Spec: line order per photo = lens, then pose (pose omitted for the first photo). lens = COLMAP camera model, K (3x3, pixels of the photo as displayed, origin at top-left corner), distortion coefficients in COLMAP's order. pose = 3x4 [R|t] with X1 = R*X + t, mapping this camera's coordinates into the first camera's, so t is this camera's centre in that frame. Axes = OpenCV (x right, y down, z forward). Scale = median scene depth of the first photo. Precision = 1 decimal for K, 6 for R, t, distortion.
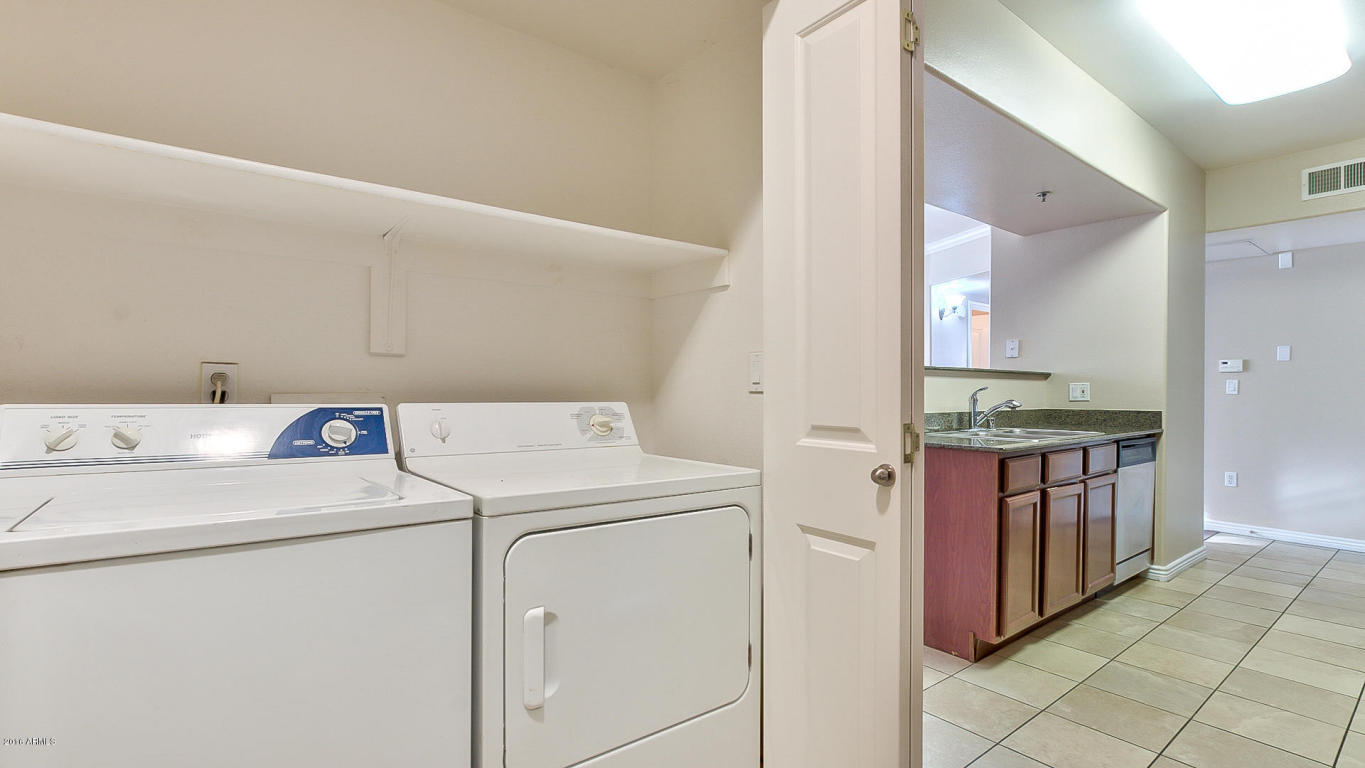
lens RADIAL K [[629.6, 0, 682.6], [0, 629.6, 403.0], [0, 0, 1]] dist [-0.003251, 0.000053]
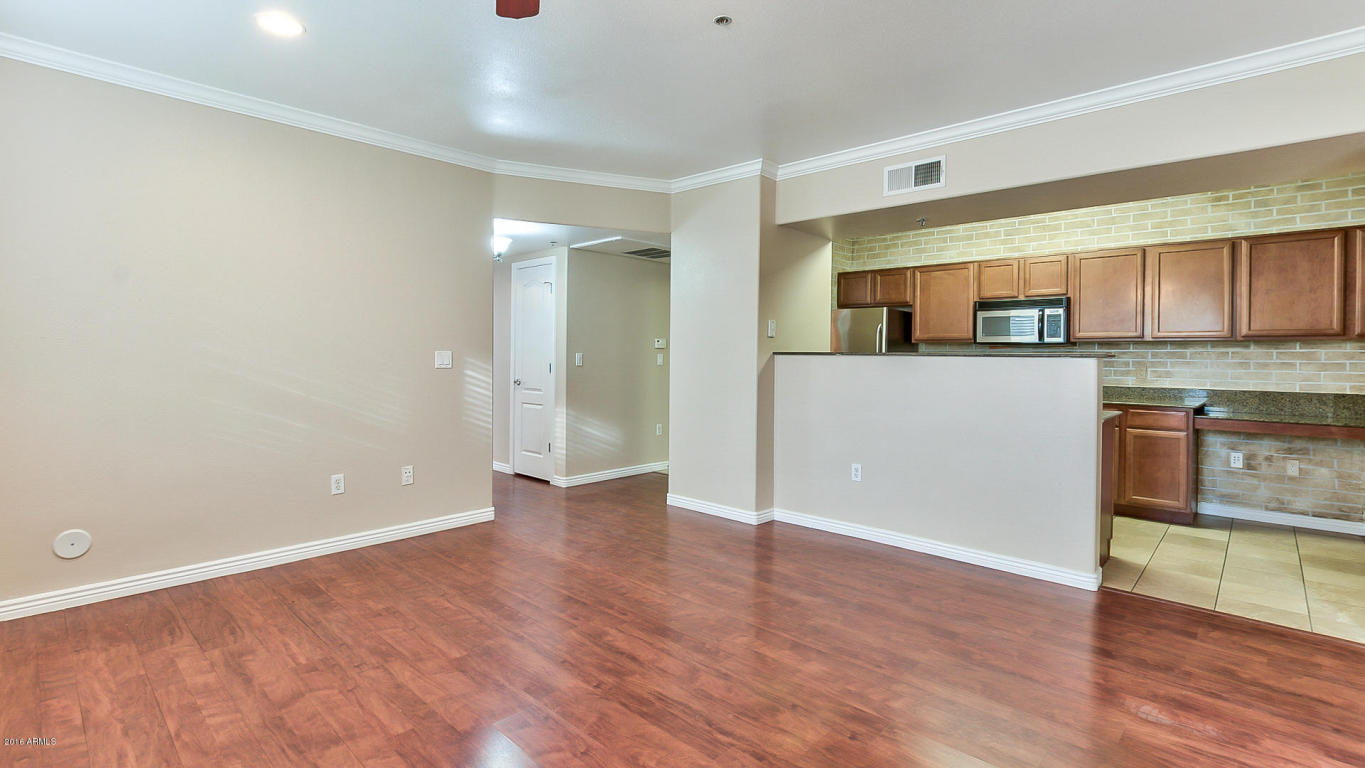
lens RADIAL K [[630.6, 0, 677.1], [0, 630.6, 358.6], [0, 0, 1]] dist [-0.007701, -0.000076]
pose [[-0.136329, -0.013731, 0.990569, -0.570756], [0.005126, 0.999881, 0.014566, -0.060893], [-0.990650, 0.007063, -0.136242, 1.489122]]
